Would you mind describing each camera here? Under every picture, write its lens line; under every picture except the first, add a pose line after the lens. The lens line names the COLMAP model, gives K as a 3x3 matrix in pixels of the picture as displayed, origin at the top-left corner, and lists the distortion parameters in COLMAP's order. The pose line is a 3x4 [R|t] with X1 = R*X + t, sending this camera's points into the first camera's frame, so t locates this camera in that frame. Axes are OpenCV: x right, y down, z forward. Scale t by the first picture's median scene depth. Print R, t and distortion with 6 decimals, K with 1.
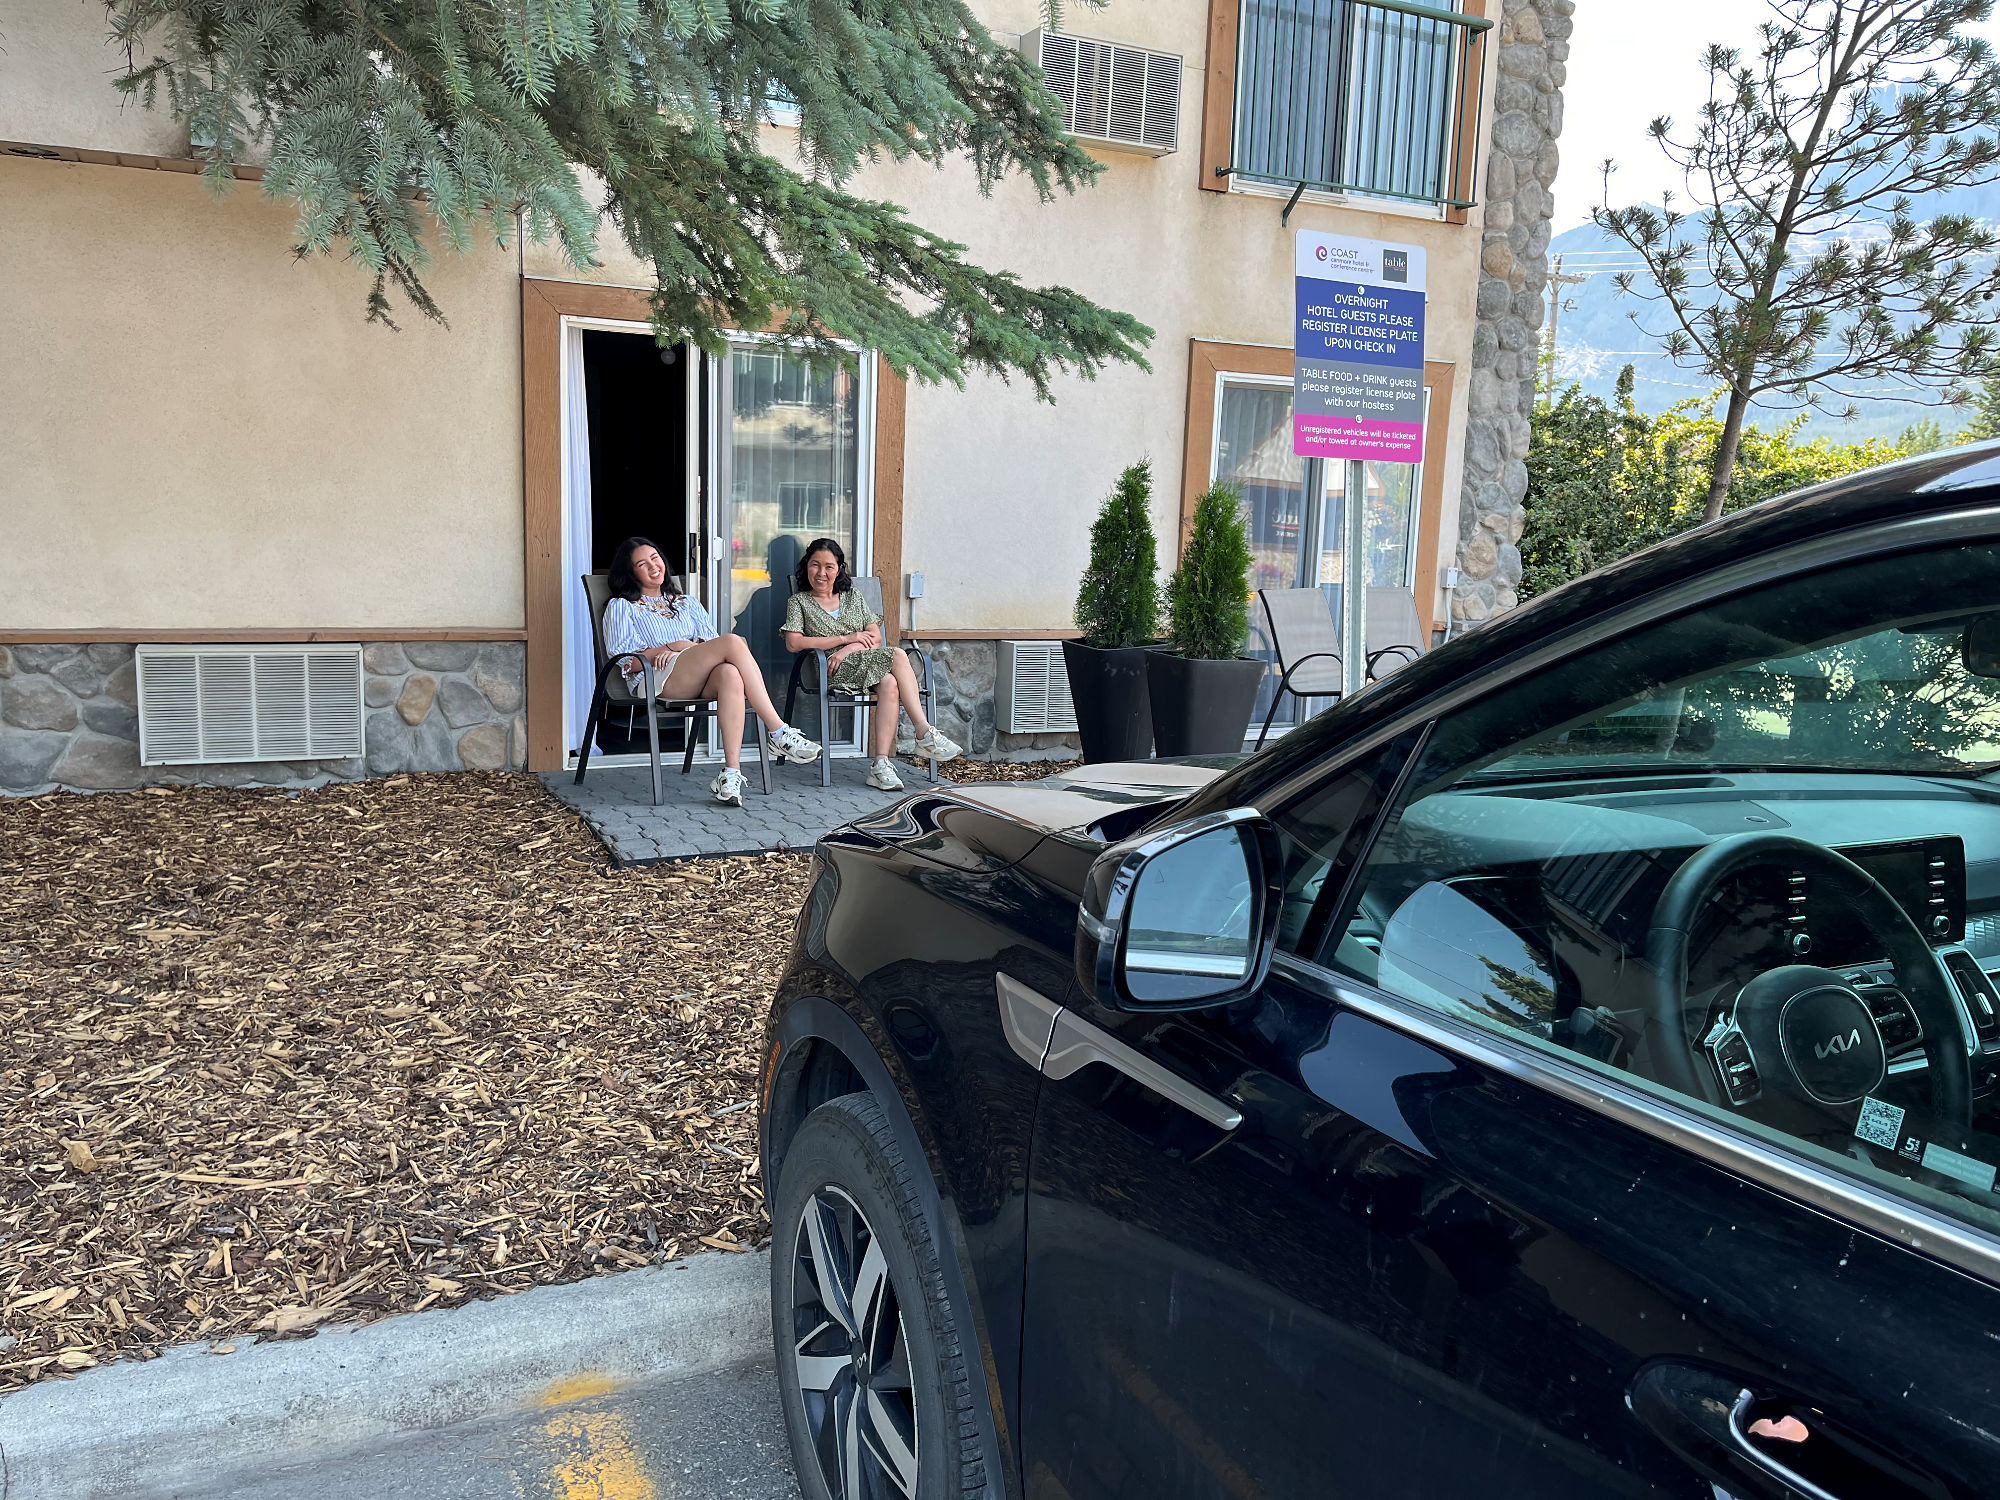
lens RADIAL K [[1508.4, 0, 991.2], [0, 1508.4, 746.3], [0, 0, 1]] dist [0.063401, -0.073454]
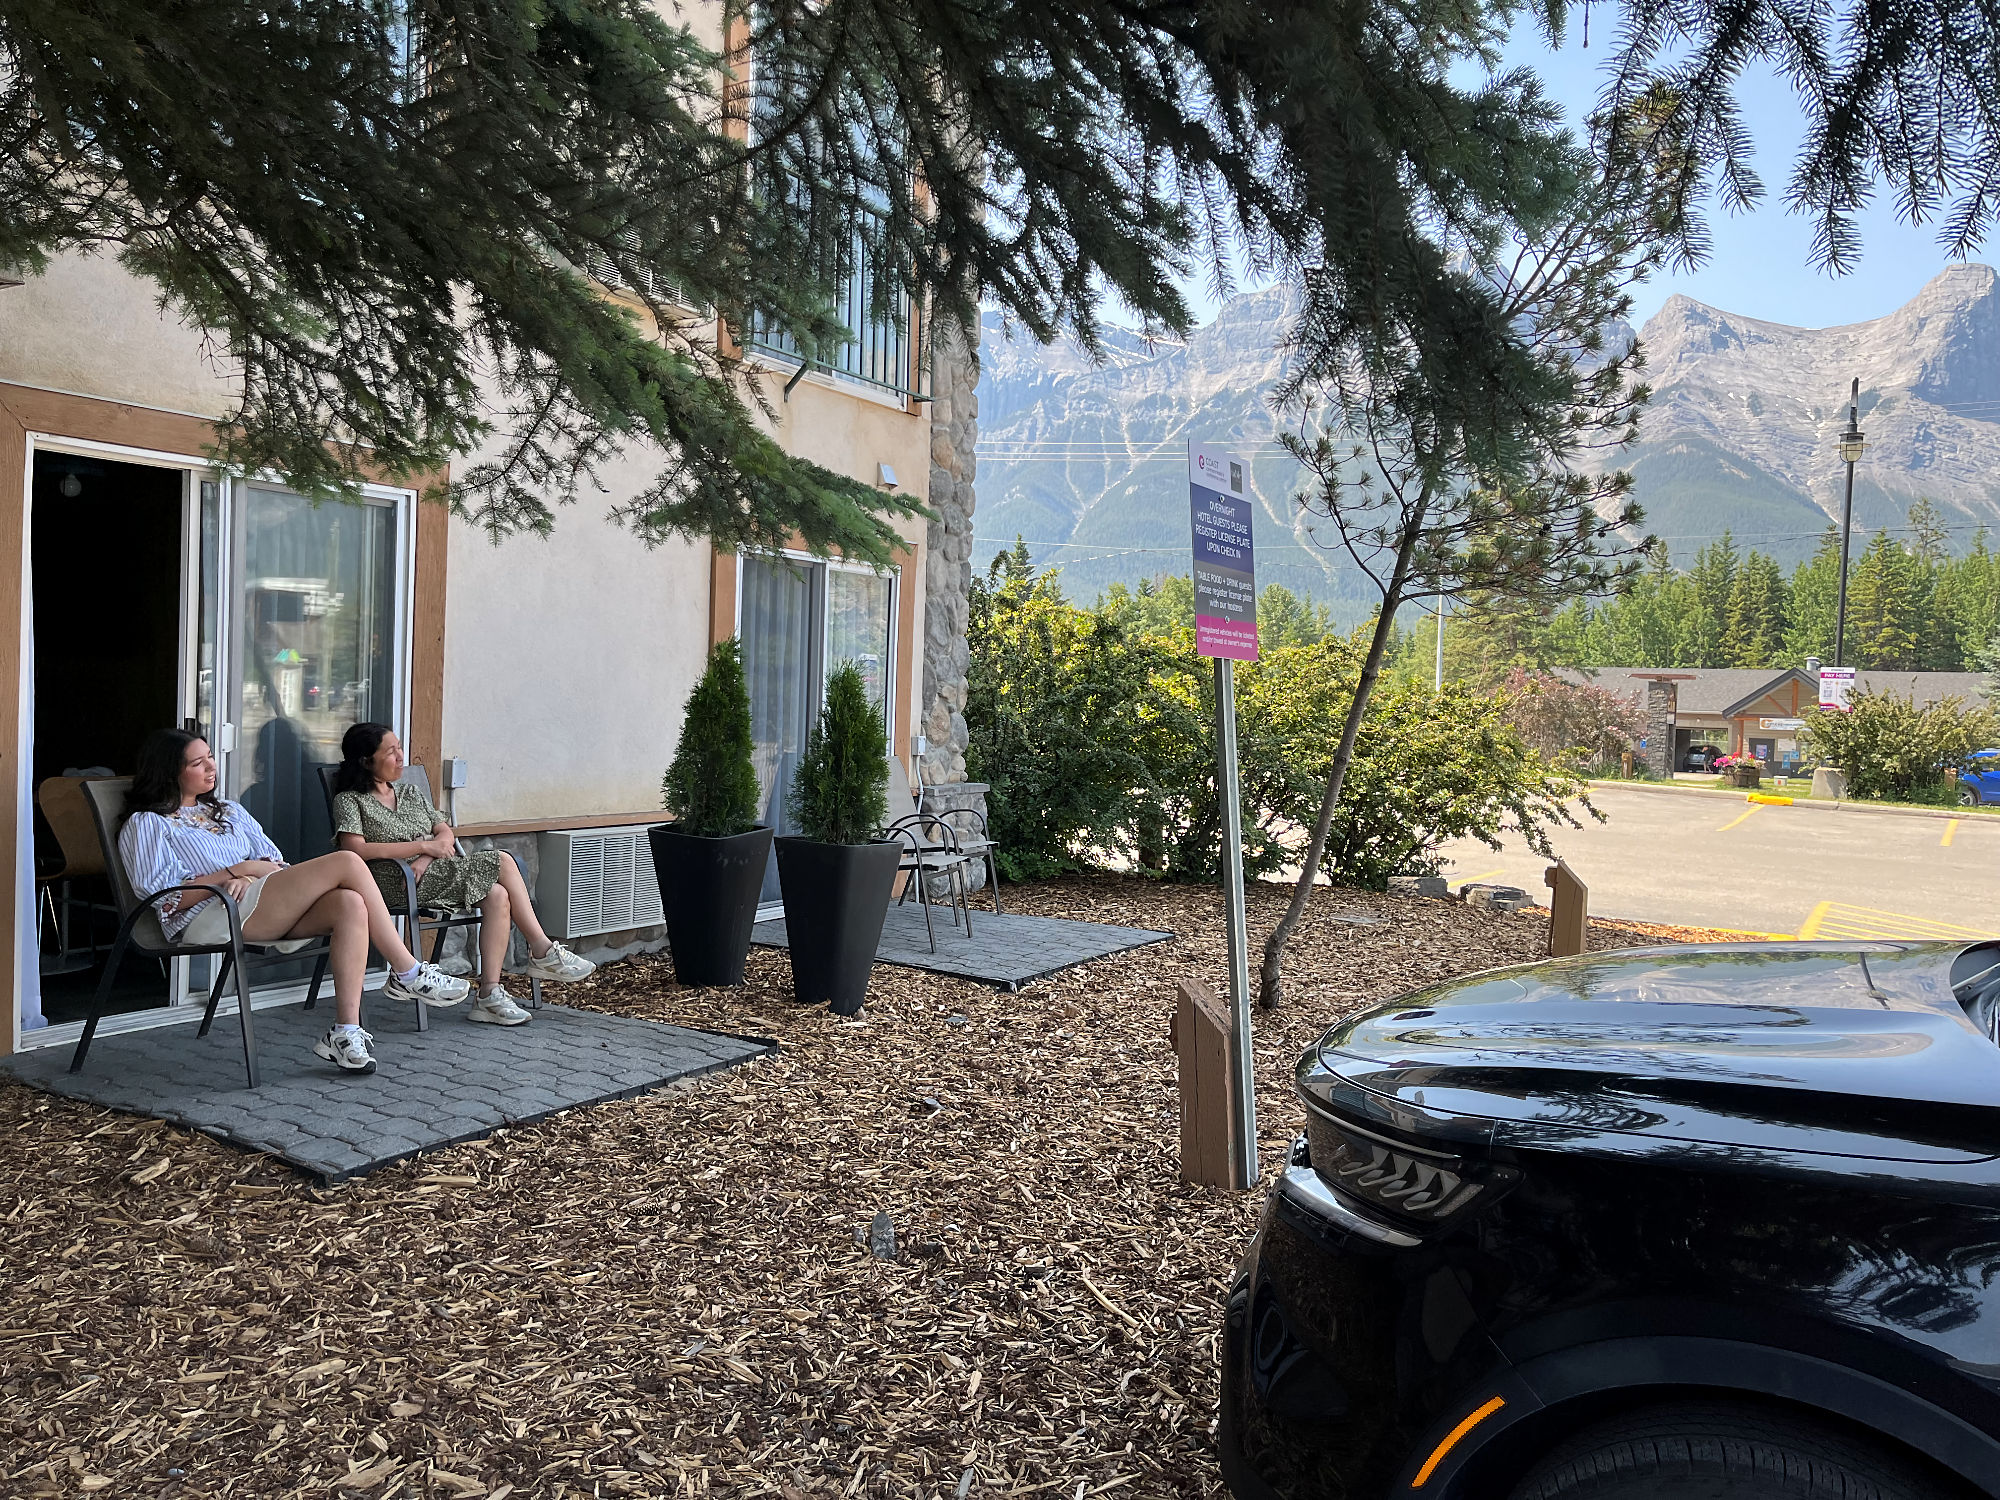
lens RADIAL K [[1508.4, 0, 982.2], [0, 1508.4, 740.3], [0, 0, 1]] dist [0.063401, -0.073454]
pose [[0.844423, -0.021088, 0.535261, -0.288241], [0.074346, 0.994168, -0.078120, -0.041472], [-0.530492, 0.105761, 0.841066, 0.144417]]
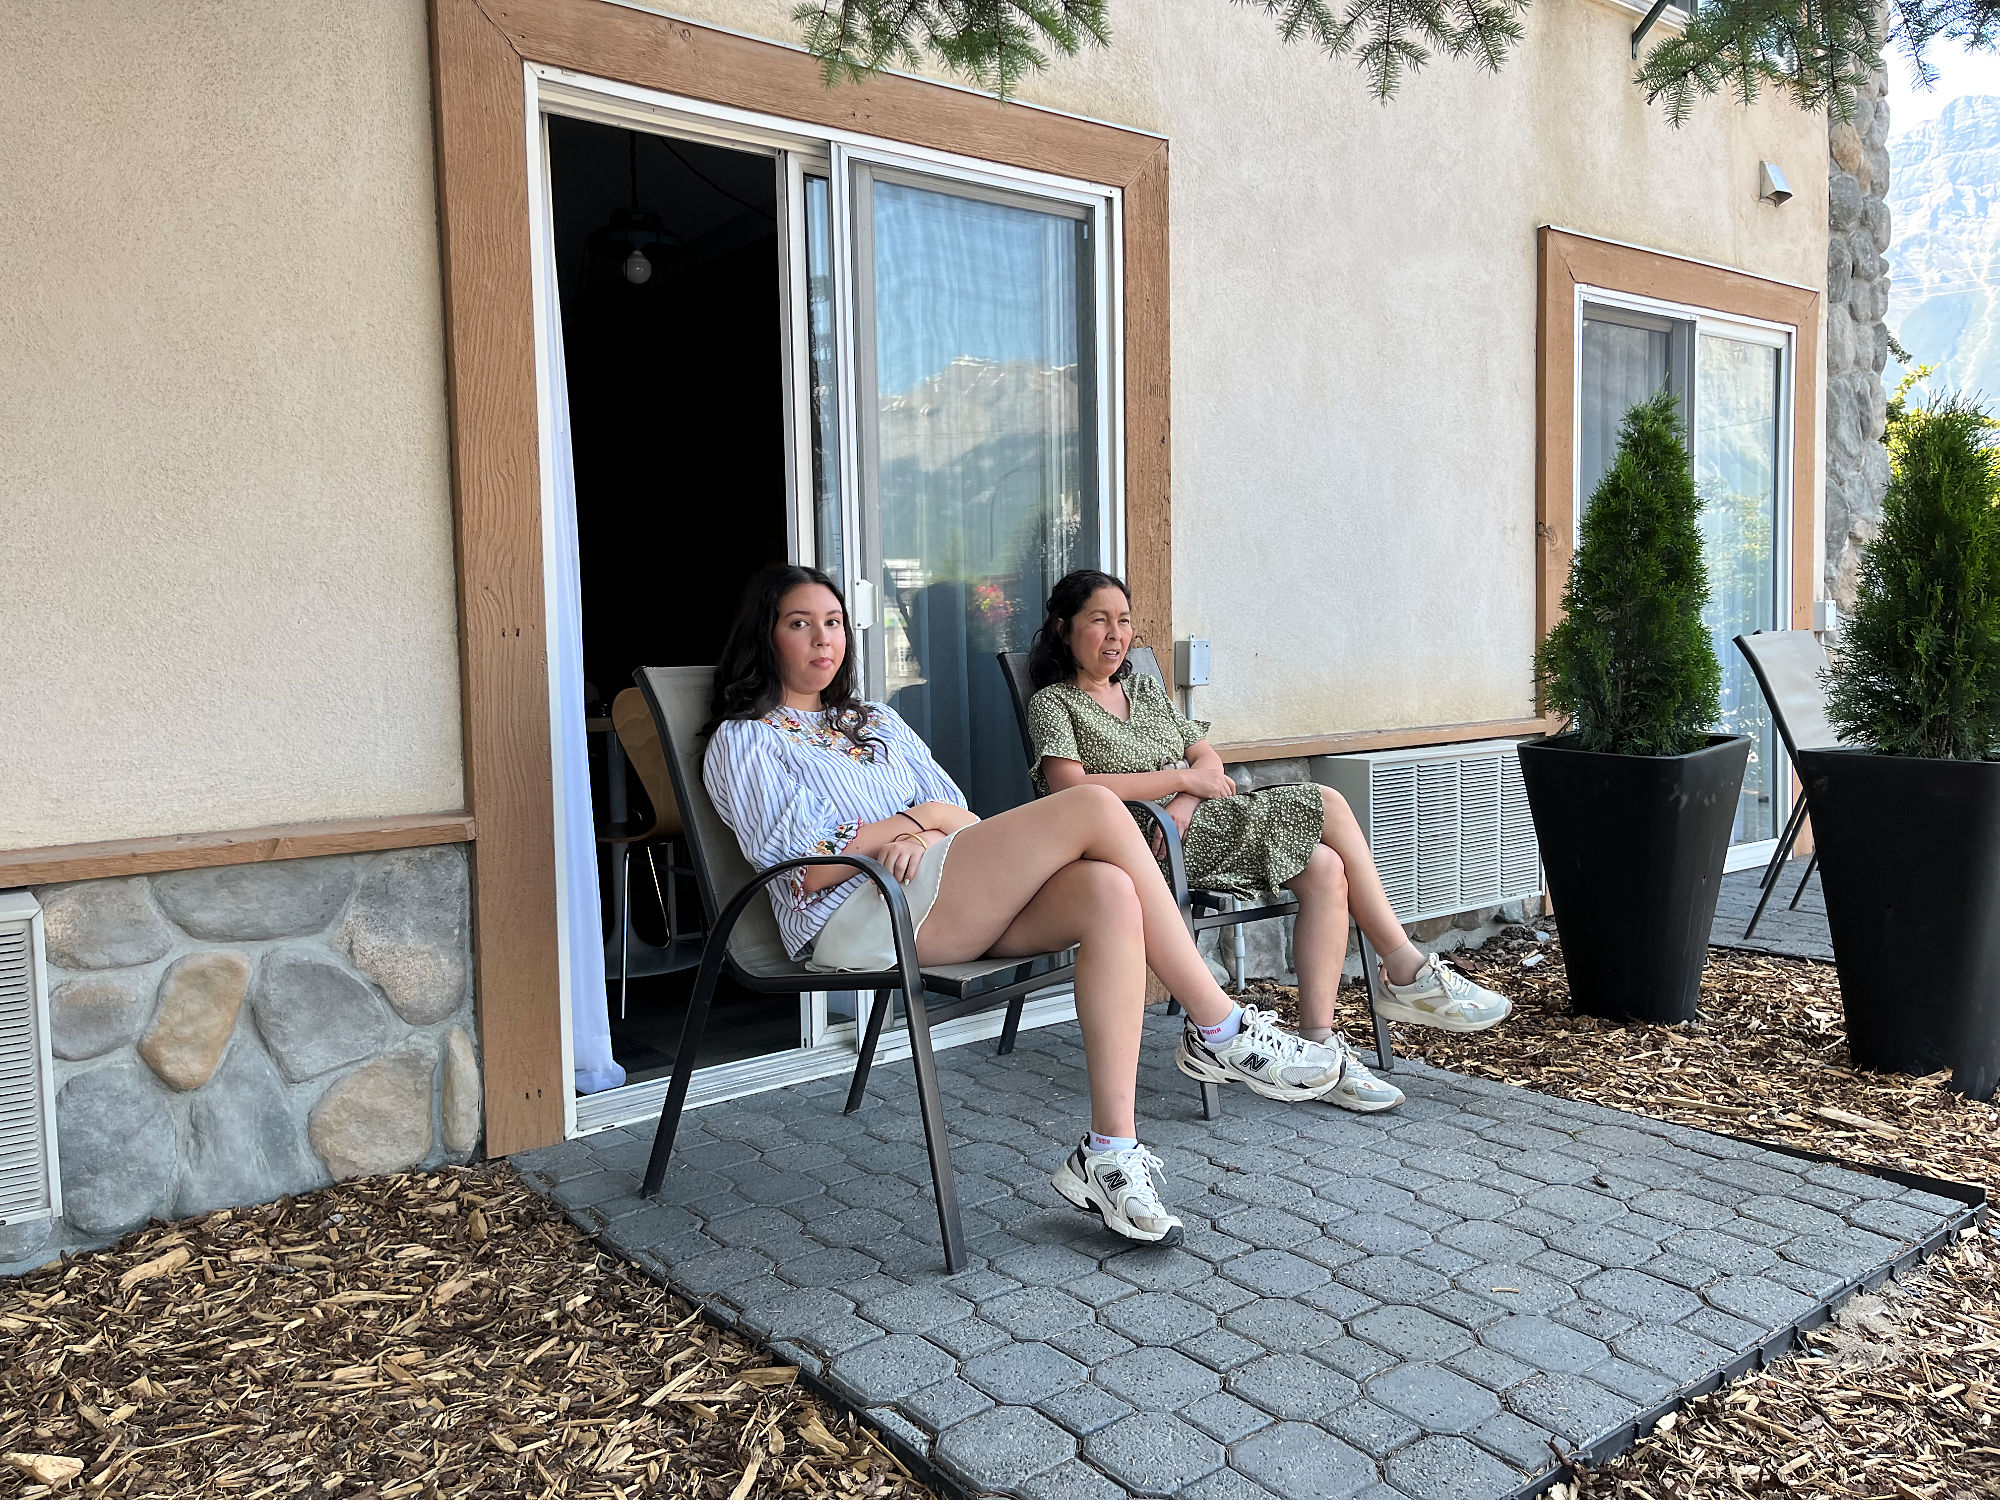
lens RADIAL K [[1508.4, 0, 986.0], [0, 1508.4, 731.2], [0, 0, 1]] dist [0.063401, -0.073454]
pose [[0.977939, -0.070140, 0.196761, -0.251445], [0.087101, 0.993069, -0.078909, -0.054942], [-0.189862, 0.094307, 0.977271, 0.574355]]
